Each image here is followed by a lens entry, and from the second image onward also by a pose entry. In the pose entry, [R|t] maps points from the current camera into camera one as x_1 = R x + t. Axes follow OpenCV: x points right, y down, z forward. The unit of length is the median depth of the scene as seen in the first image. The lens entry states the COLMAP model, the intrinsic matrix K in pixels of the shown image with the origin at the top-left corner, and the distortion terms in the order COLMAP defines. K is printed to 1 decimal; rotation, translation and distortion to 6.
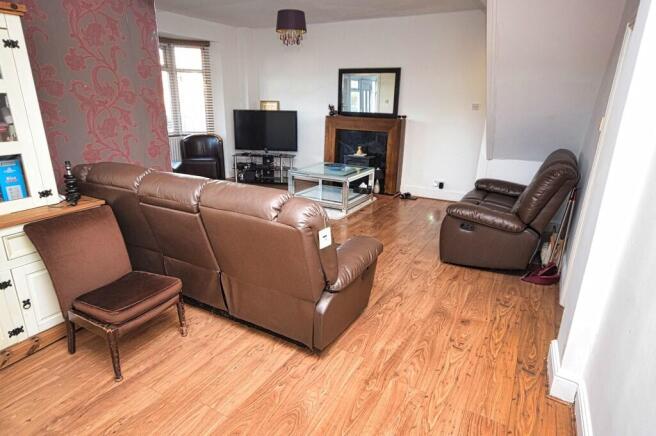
lens RADIAL K [[367.3, 0, 350.4], [0, 367.3, 209.1], [0, 0, 1]] dist [0.003163, 0.000604]
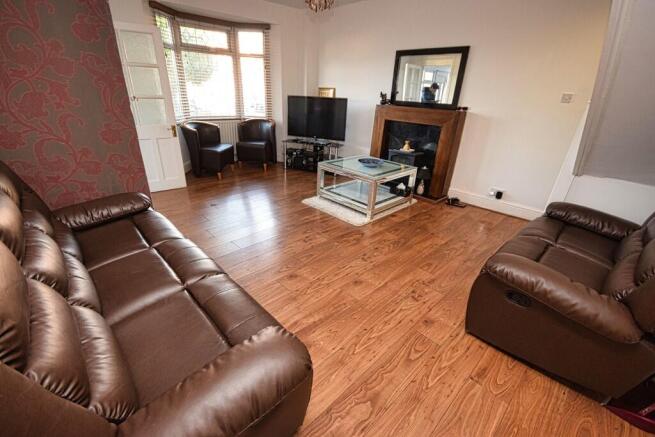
lens RADIAL K [[304.8, 0, 324.8], [0, 304.8, 218.7], [0, 0, 1]] dist [0.020737, -0.015486]
pose [[0.952001, 0.136526, -0.273963, 0.063346], [-0.107118, 0.987022, 0.119641, -0.048651], [0.286741, -0.084551, 0.954270, 0.204922]]
